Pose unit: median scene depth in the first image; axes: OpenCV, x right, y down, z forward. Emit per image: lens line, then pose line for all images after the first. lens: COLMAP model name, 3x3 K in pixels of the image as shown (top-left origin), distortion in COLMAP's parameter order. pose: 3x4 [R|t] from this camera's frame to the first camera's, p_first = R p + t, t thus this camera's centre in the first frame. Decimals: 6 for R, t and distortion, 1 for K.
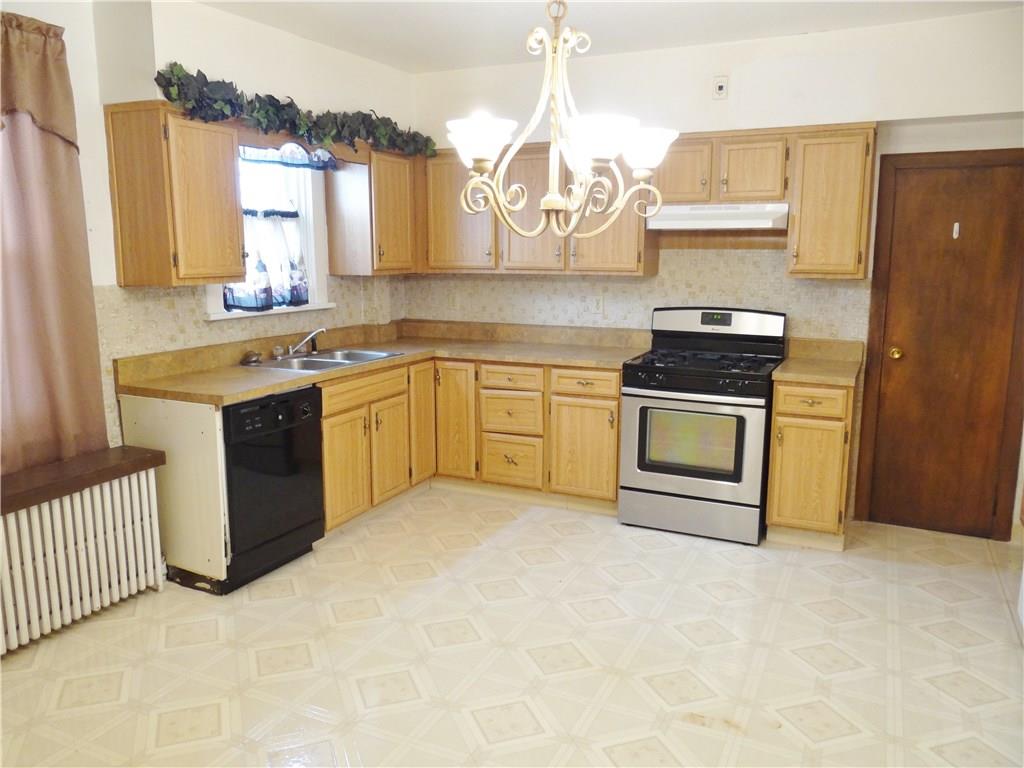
lens RADIAL K [[816.1, 0, 512.0], [0, 816.1, 384.0], [0, 0, 1]] dist [-0.003410, 0.009379]
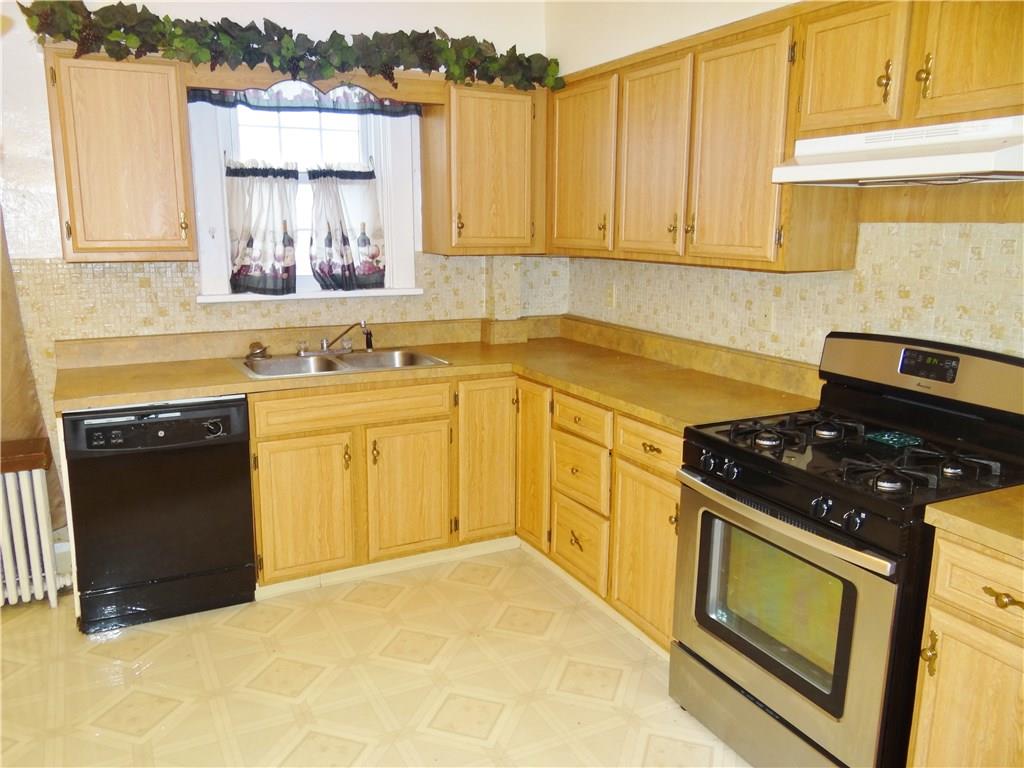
lens RADIAL K [[816.1, 0, 512.0], [0, 816.1, 384.0], [0, 0, 1]] dist [-0.003410, 0.009379]
pose [[0.782646, 0.127572, -0.609255, 0.355776], [-0.107193, 0.991773, 0.069968, -0.076393], [0.613169, 0.010547, 0.789882, 0.457767]]
